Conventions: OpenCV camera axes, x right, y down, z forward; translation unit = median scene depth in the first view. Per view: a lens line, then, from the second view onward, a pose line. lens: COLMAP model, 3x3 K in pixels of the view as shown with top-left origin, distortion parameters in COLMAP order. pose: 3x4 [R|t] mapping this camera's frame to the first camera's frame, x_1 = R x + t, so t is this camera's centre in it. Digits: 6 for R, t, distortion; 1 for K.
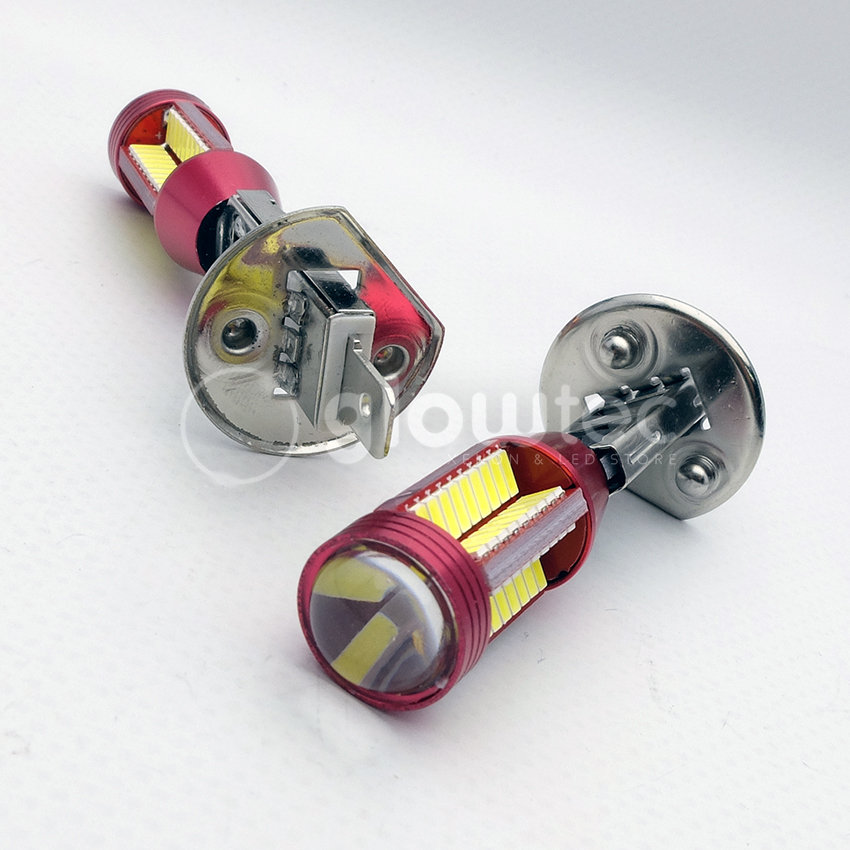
lens RADIAL K [[721.8, 0, 425.0], [0, 721.8, 425.0], [0, 0, 1]] dist [-0.004799, -0.005552]
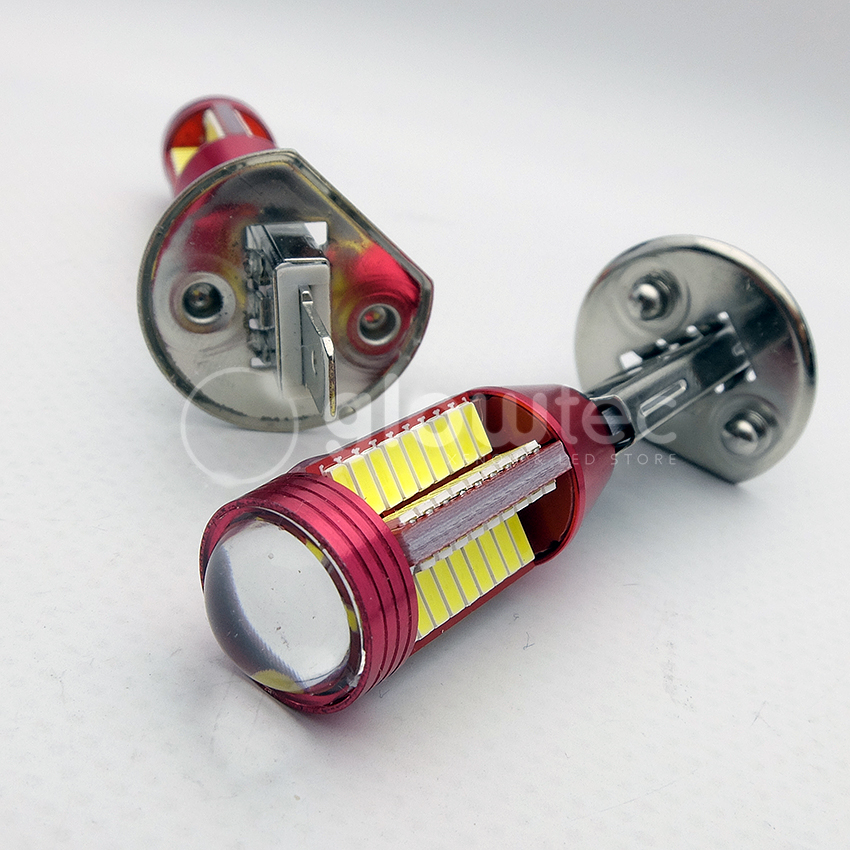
lens RADIAL K [[707.5, 0, 425.0], [0, 707.5, 407.9], [0, 0, 1]] dist [-0.024828, 0.002152]
pose [[0.992289, -0.059172, -0.108913, 0.116343], [0.058340, 0.998238, -0.010820, 0.037290], [0.109361, 0.004383, 0.993992, 0.125515]]
